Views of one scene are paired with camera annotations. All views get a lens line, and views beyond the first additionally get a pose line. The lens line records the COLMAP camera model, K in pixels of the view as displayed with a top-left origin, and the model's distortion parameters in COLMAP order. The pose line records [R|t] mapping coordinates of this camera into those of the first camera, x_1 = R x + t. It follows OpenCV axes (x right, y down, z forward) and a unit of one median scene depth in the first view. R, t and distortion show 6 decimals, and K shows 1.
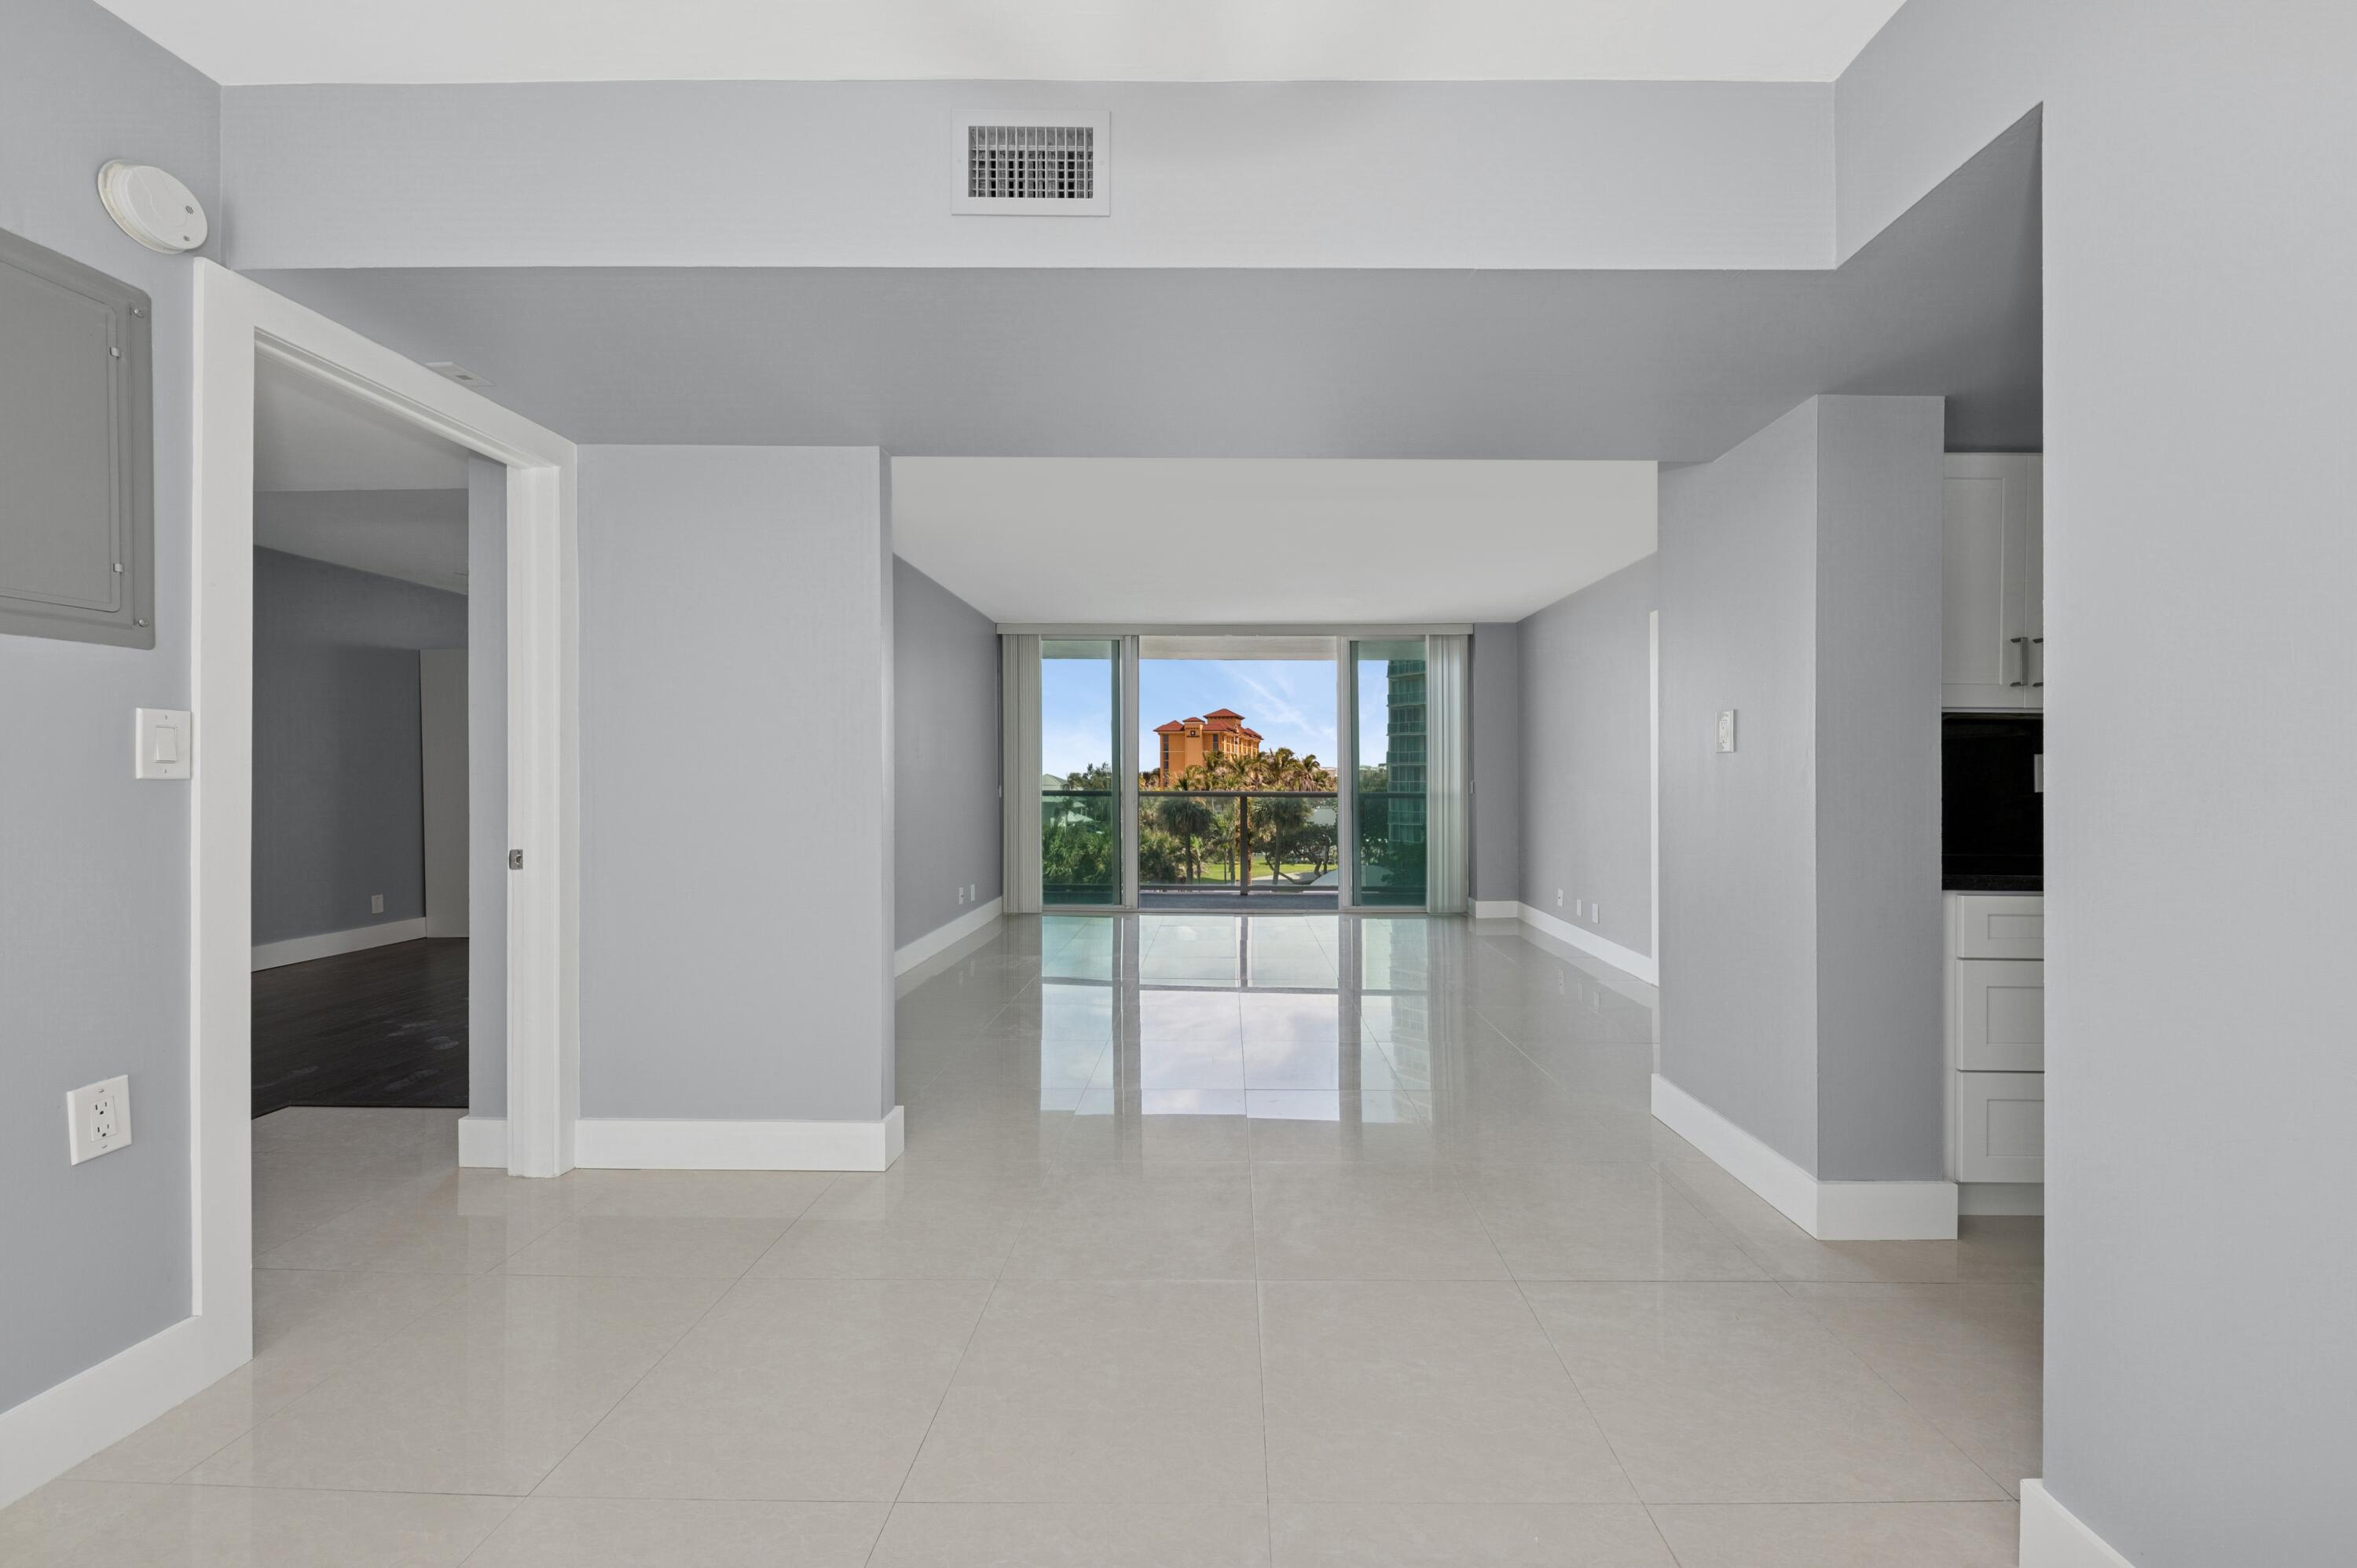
lens RADIAL K [[894.5, 0, 1178.5], [0, 894.5, 784.0], [0, 0, 1]] dist [-0.001125, -0.000372]
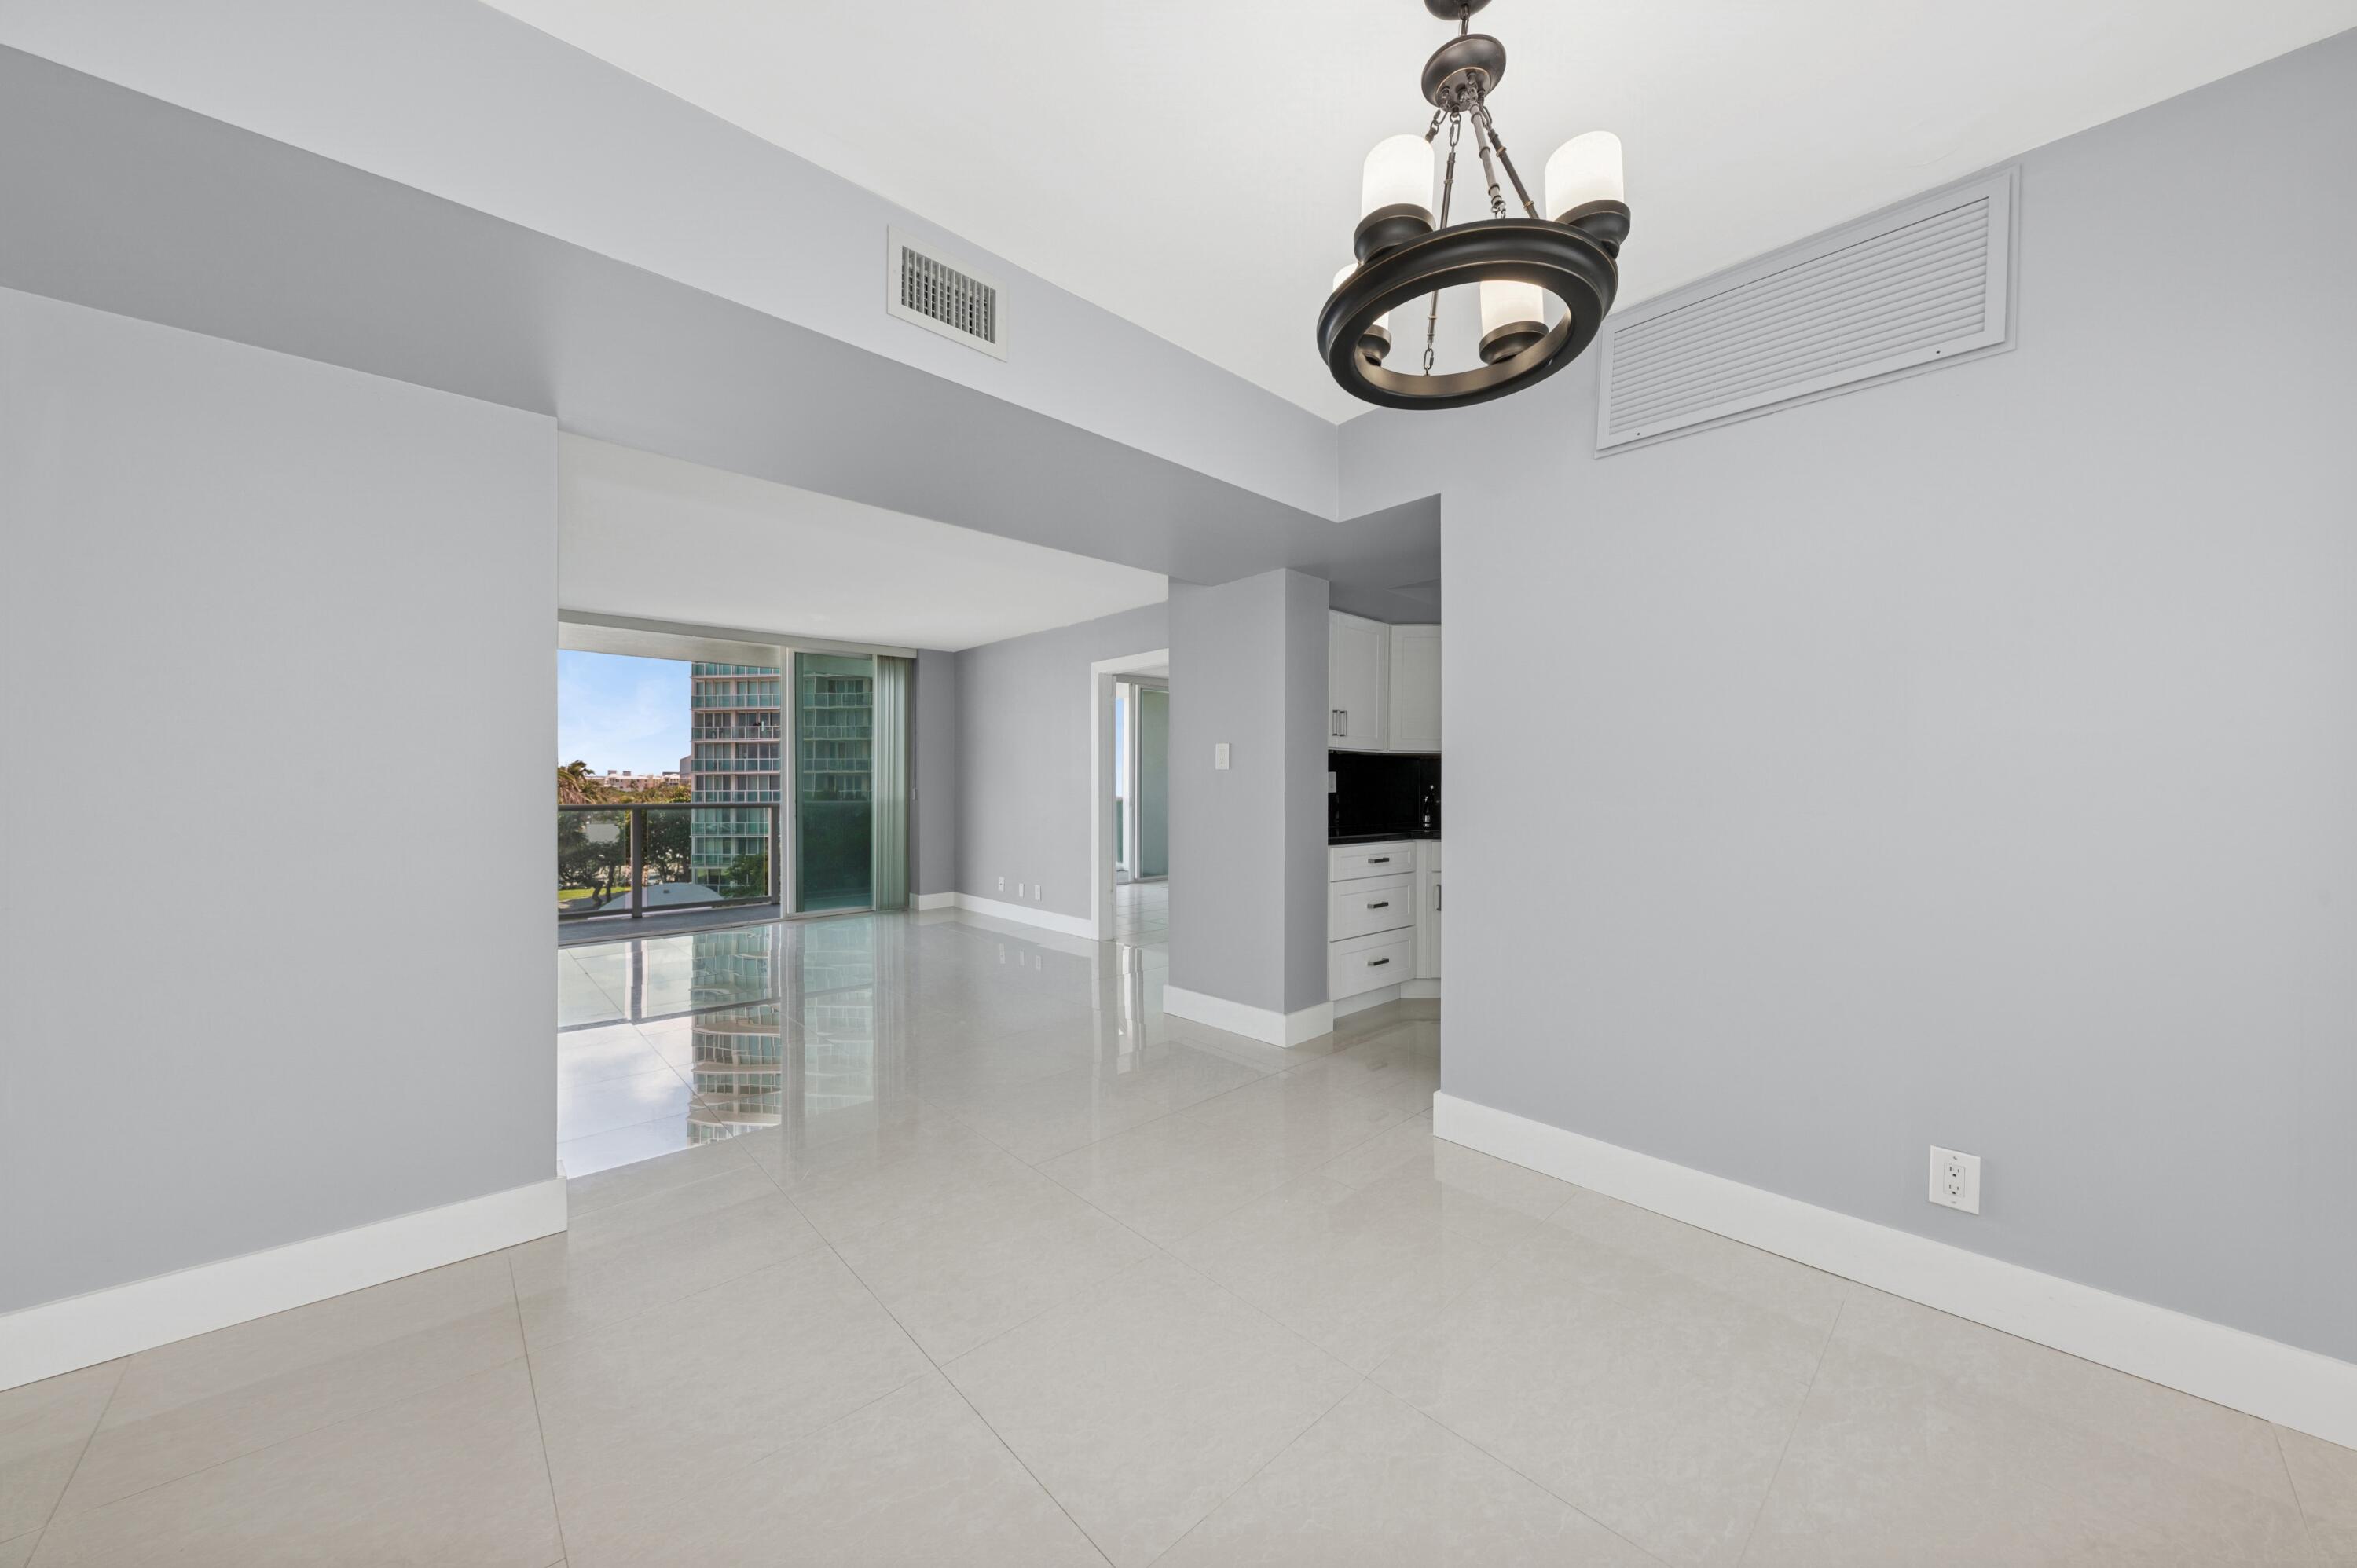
lens RADIAL K [[875.5, 0, 1192.6], [0, 875.5, 800.5], [0, 0, 1]] dist [0.001561, 0.000018]
pose [[0.706303, -0.015935, 0.707731, -0.203207], [0.009372, 0.999869, 0.013159, -0.000519], [-0.707848, -0.002661, 0.706360, -0.027894]]
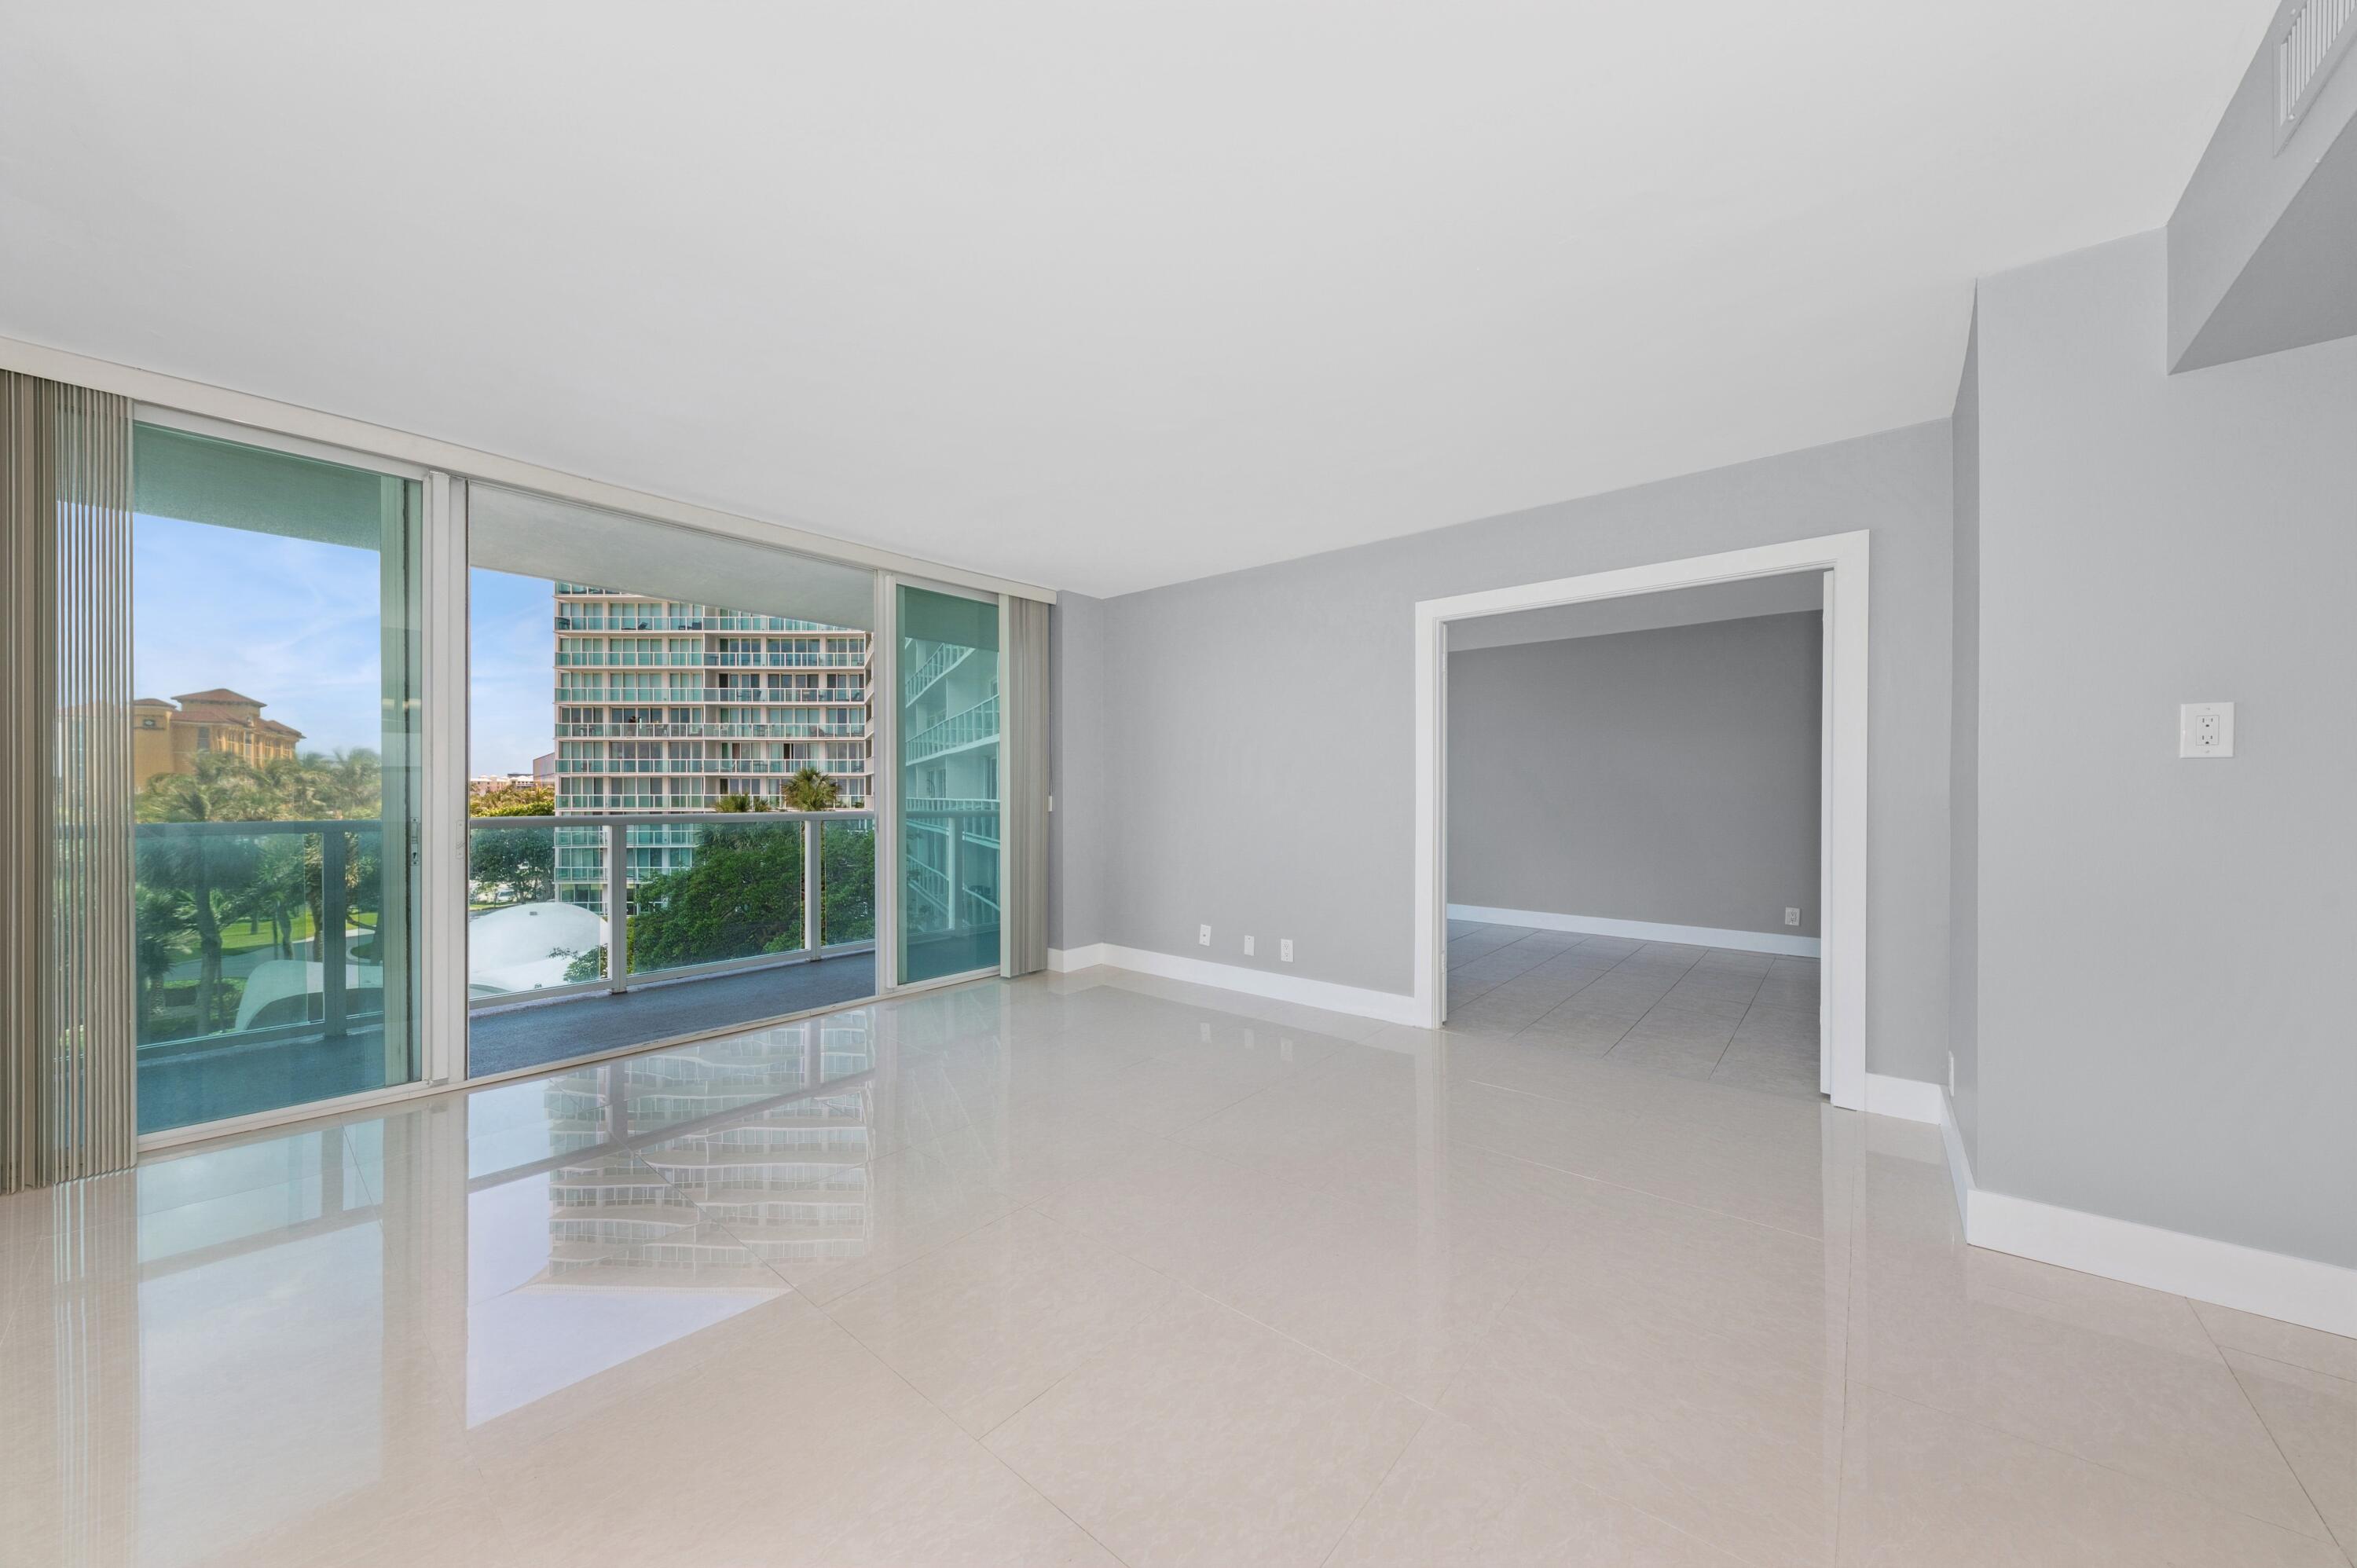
lens RADIAL K [[829.4, 0, 1173.4], [0, 829.4, 794.8], [0, 0, 1]] dist [0.001469, -0.003122]
pose [[0.596673, -0.008800, 0.802436, -0.181608], [0.009429, 0.999948, 0.003955, -0.005782], [-0.802429, 0.005206, 0.596725, 0.487467]]
